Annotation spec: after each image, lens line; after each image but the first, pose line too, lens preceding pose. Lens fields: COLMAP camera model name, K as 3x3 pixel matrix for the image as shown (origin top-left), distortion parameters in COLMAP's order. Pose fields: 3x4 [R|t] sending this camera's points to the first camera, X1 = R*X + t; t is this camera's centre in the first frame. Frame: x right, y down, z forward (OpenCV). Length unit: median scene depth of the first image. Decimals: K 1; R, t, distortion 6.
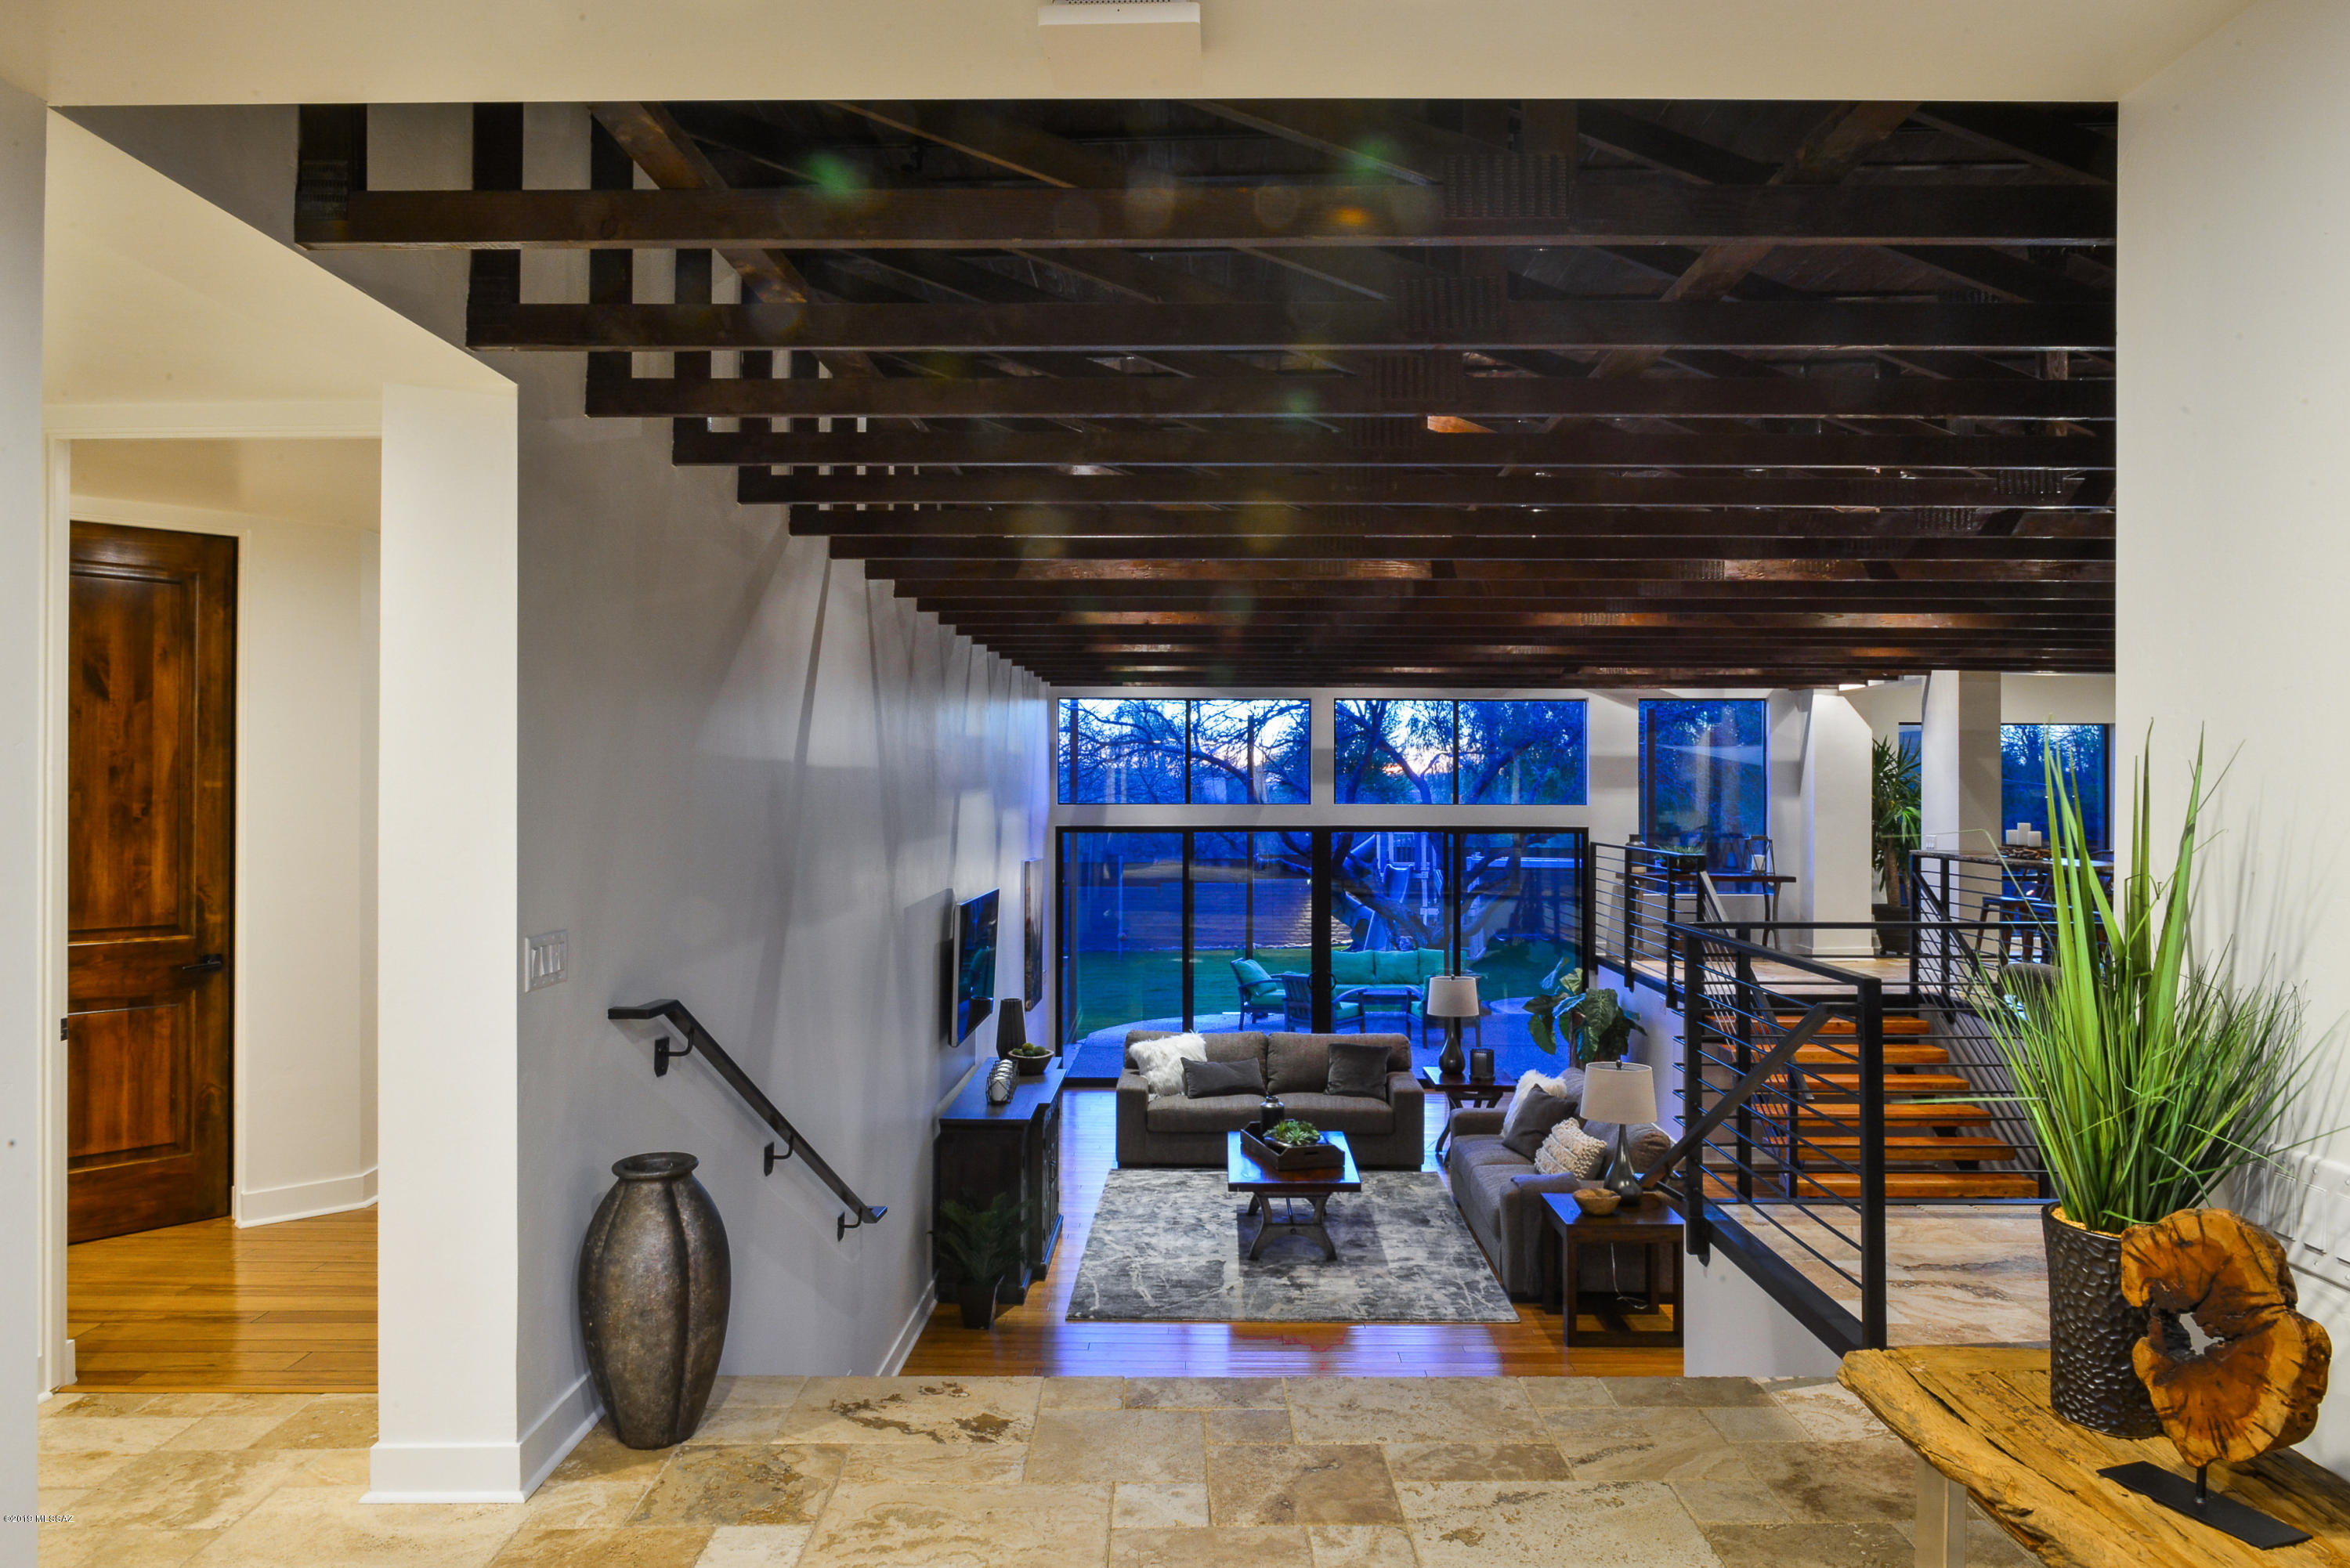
lens RADIAL K [[1650.0, 0, 1175.0], [0, 1650.0, 784.0], [0, 0, 1]] dist [-0.002256, 0.001106]
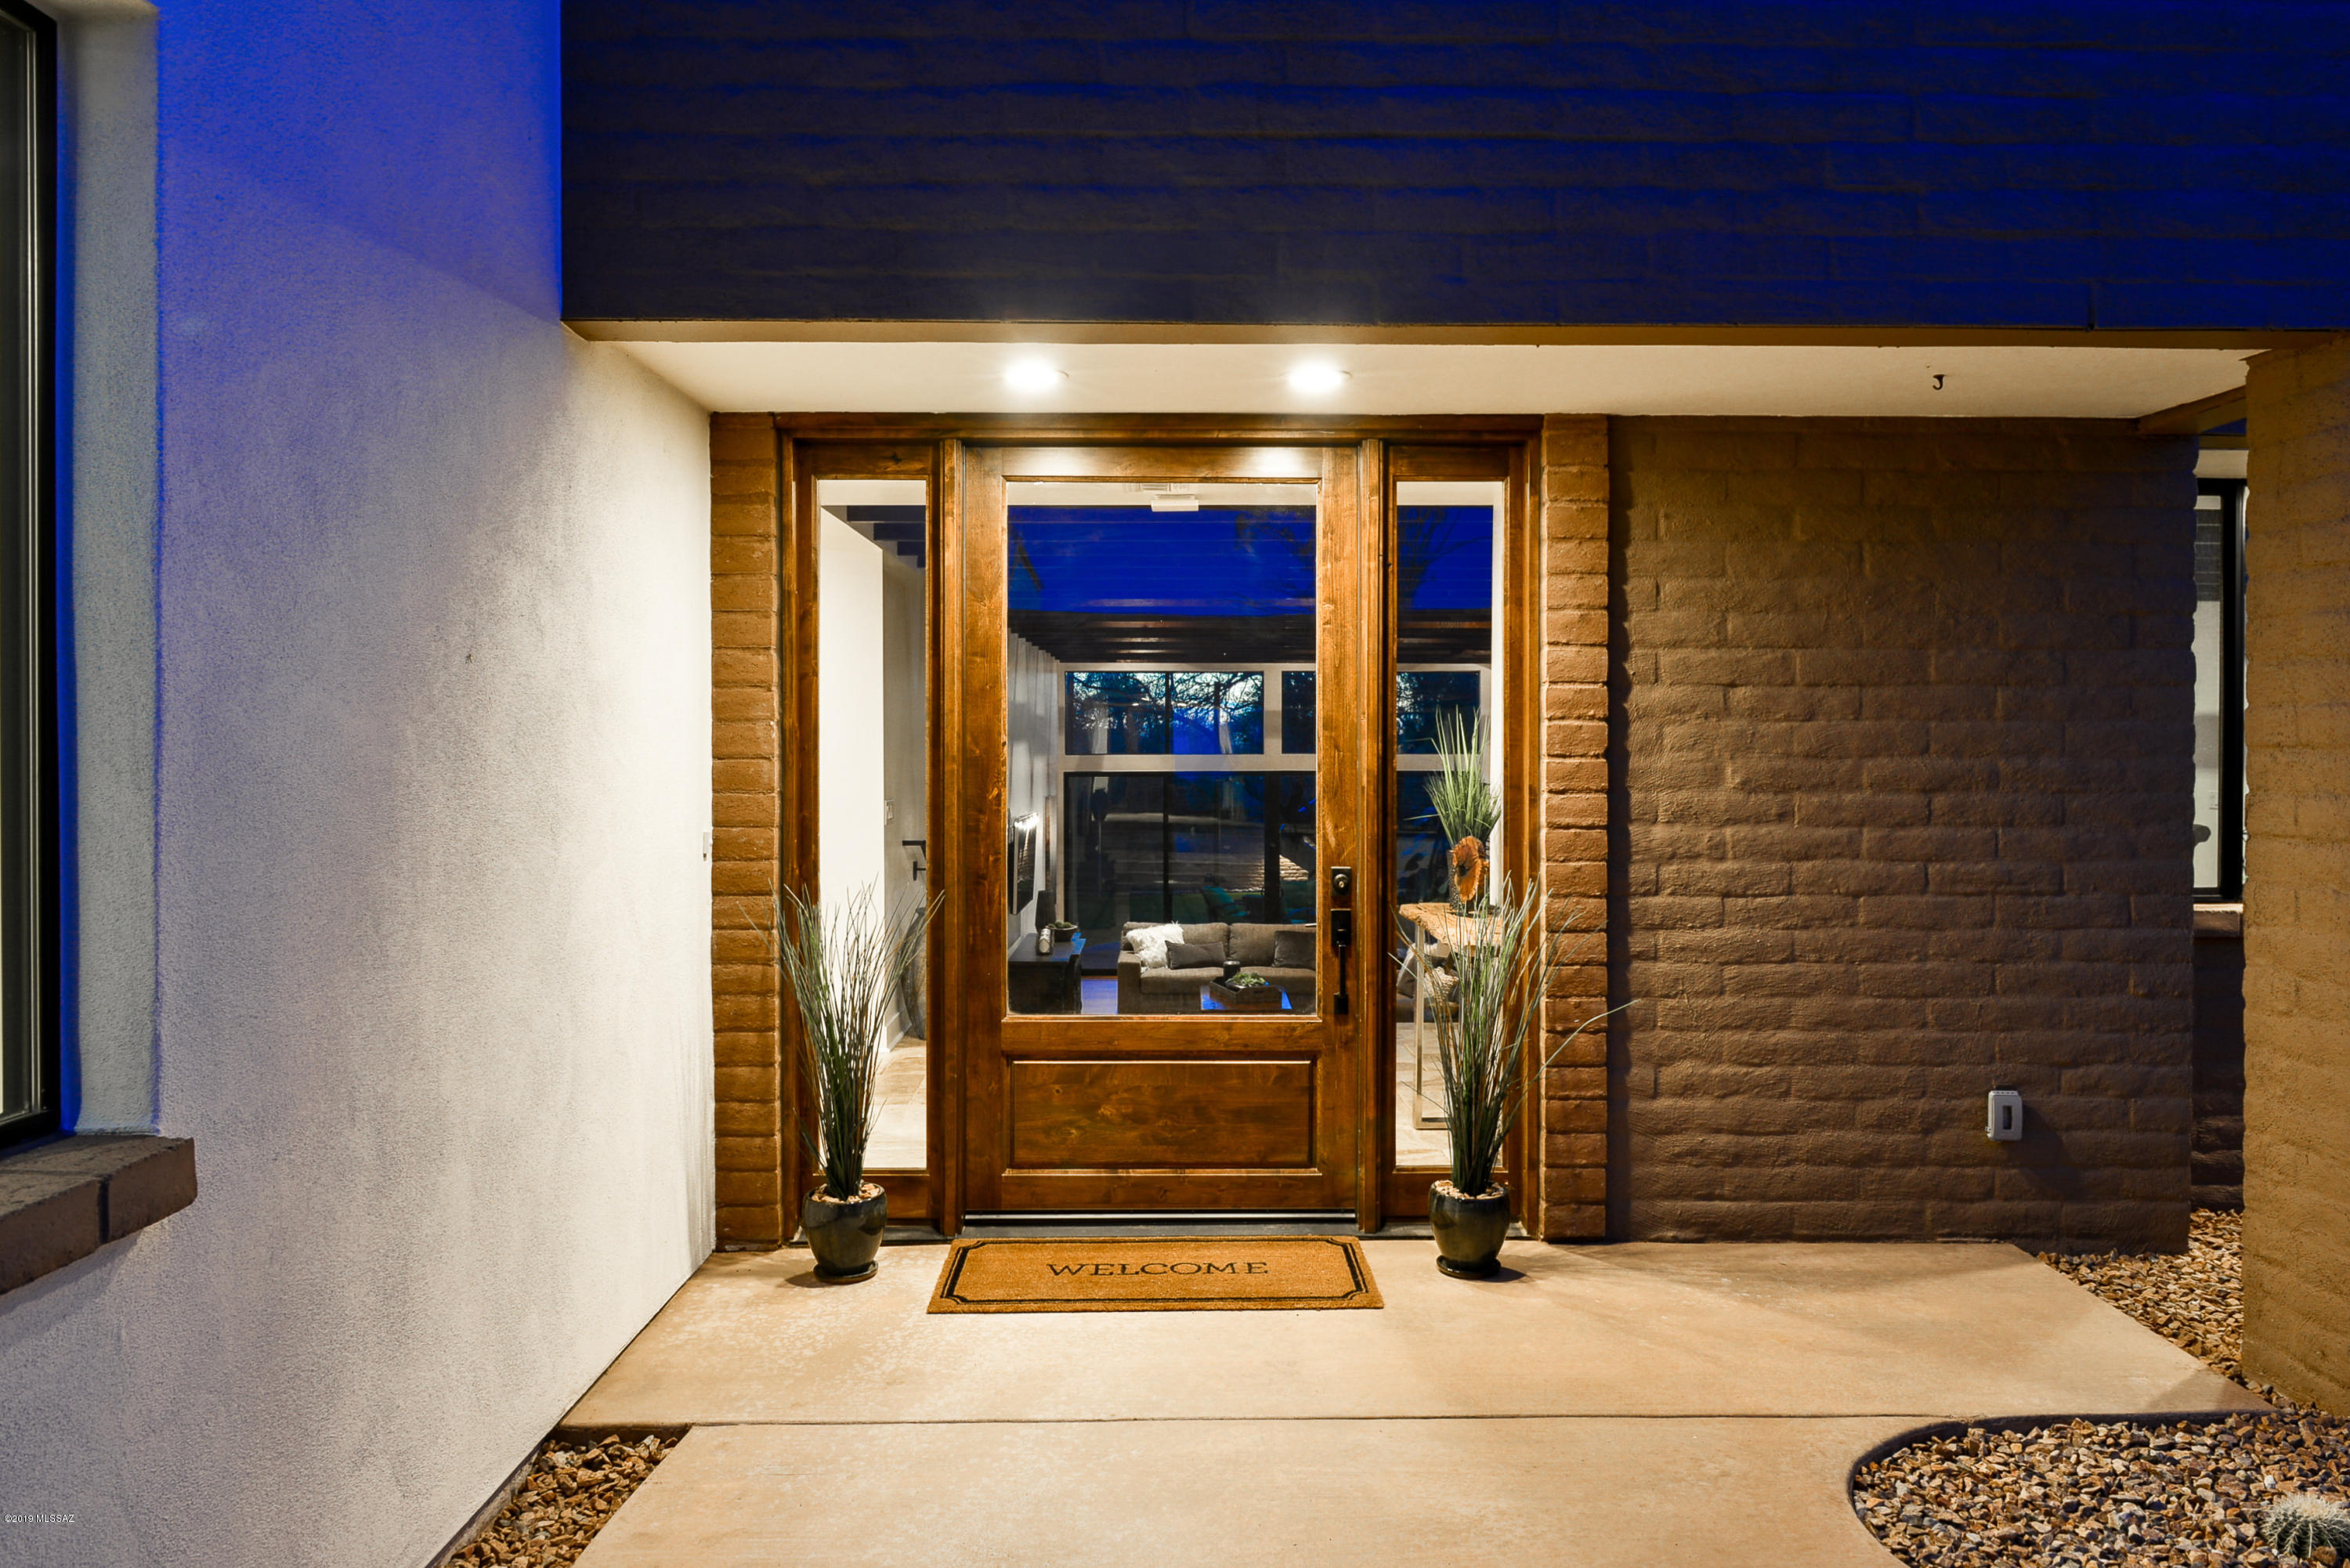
lens RADIAL K [[1650.0, 0, 1175.0], [0, 1650.0, 784.0], [0, 0, 1]] dist [-0.002256, 0.001106]
pose [[0.999798, -0.007016, 0.018822, -0.011262], [0.006565, 0.999692, 0.023938, 0.005213], [-0.018985, -0.023810, 0.999536, -0.305758]]
